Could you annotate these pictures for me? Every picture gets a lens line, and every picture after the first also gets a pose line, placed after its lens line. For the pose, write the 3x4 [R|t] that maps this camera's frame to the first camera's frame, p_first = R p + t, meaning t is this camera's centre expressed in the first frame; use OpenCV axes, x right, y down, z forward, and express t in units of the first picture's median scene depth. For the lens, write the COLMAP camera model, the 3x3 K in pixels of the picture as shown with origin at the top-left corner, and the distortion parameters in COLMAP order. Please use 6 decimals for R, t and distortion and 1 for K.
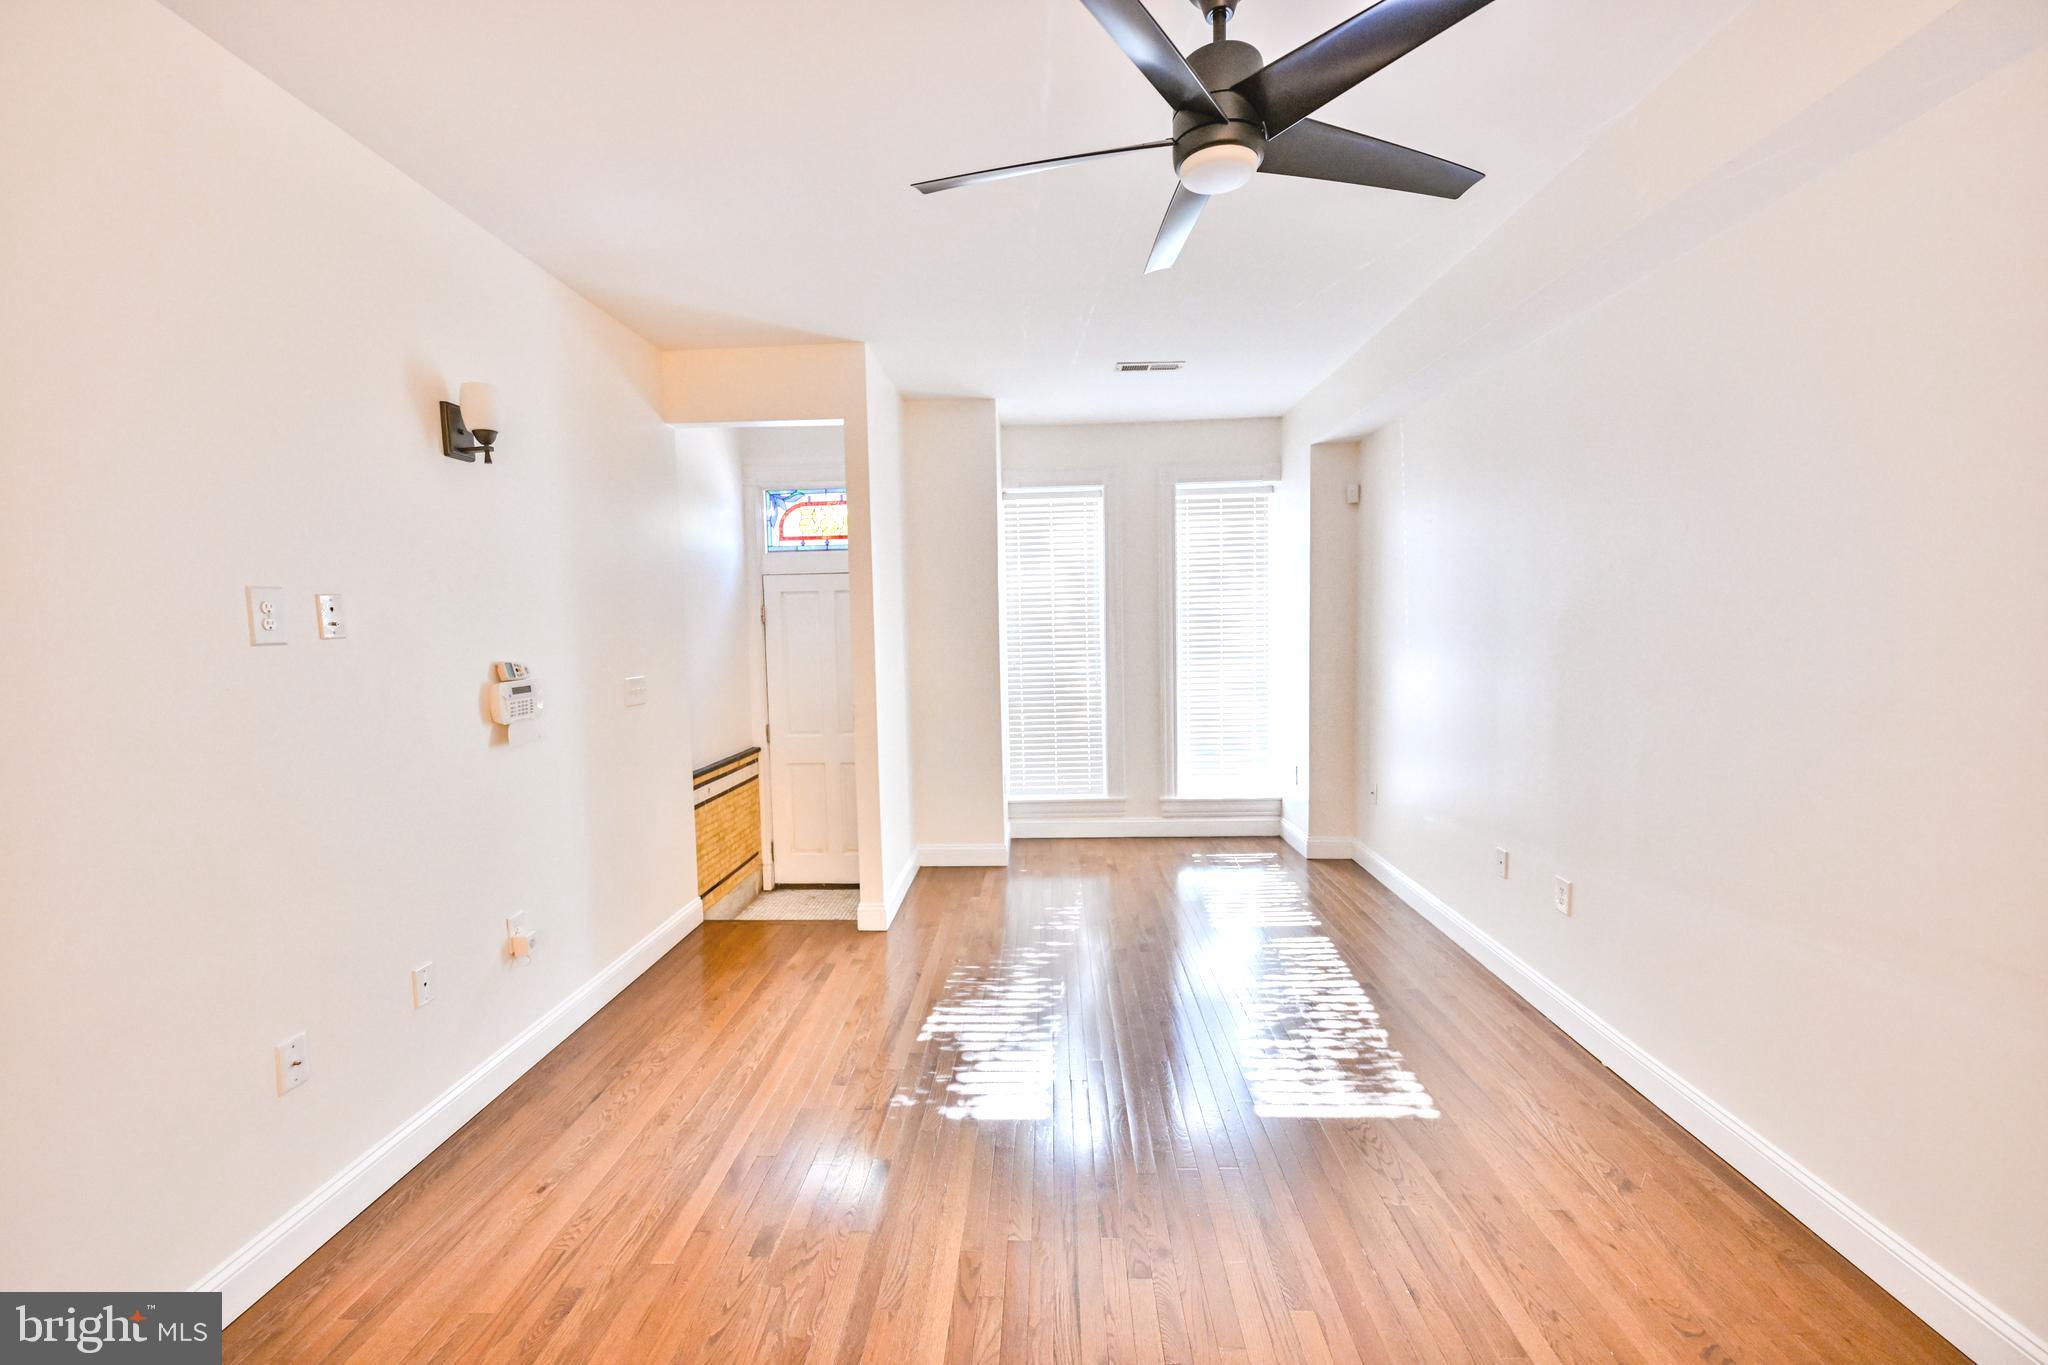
lens RADIAL K [[805.0, 0, 1019.7], [0, 805.0, 687.3], [0, 0, 1]] dist [-0.000613, -0.000052]
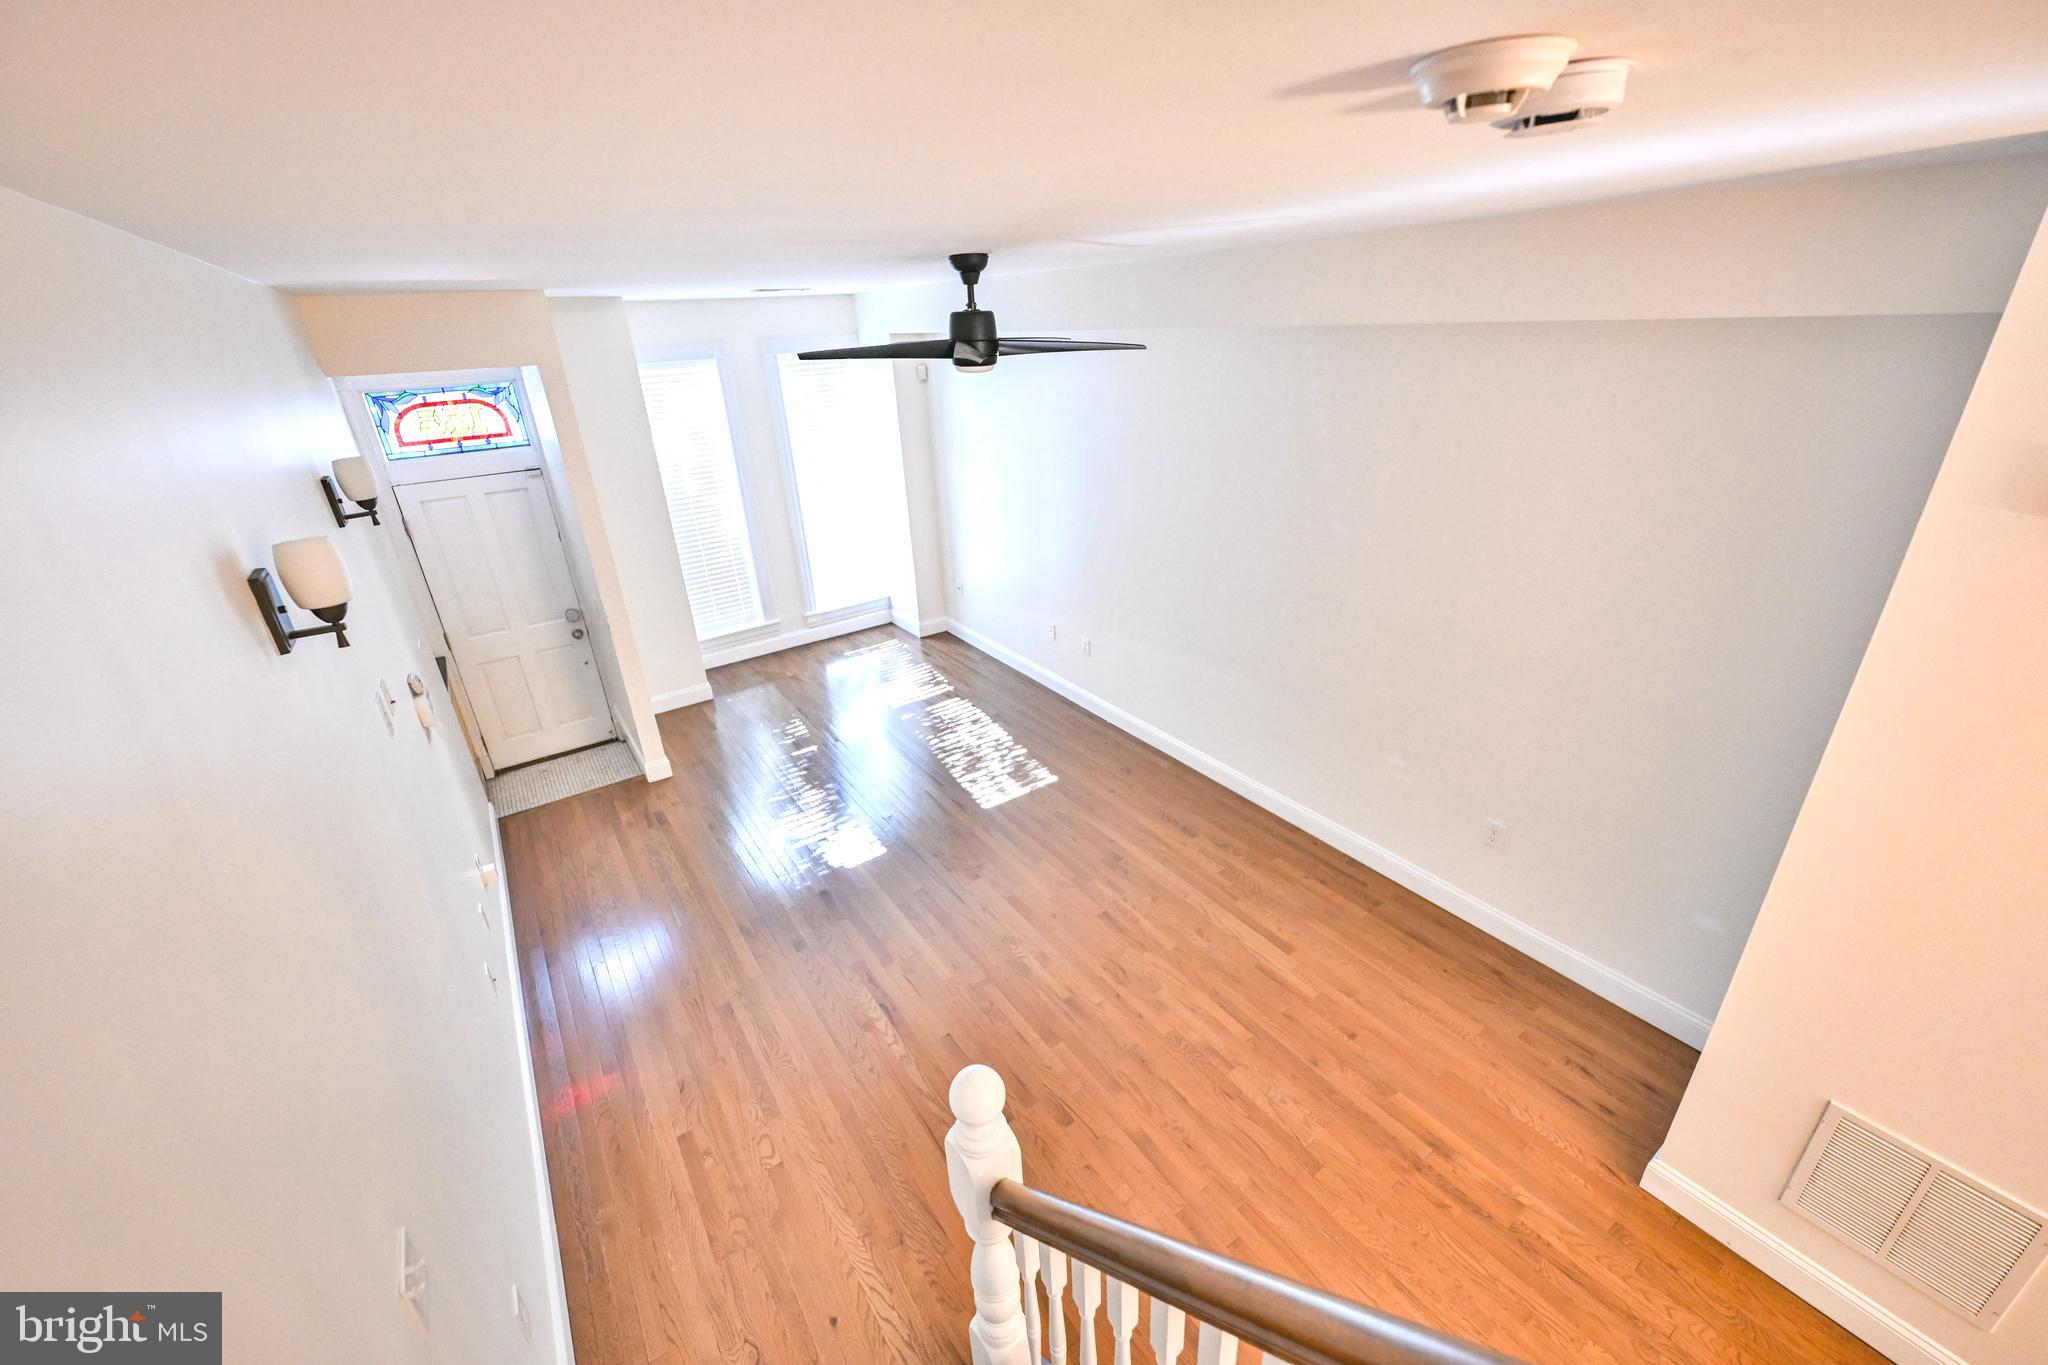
lens RADIAL K [[805.0, 0, 1019.7], [0, 805.0, 687.3], [0, 0, 1]] dist [-0.000613, -0.000052]
pose [[0.801822, -0.265510, 0.535337, -0.296558], [0.075856, 0.933845, 0.349541, -0.194816], [-0.592729, -0.239661, 0.768918, -0.241550]]
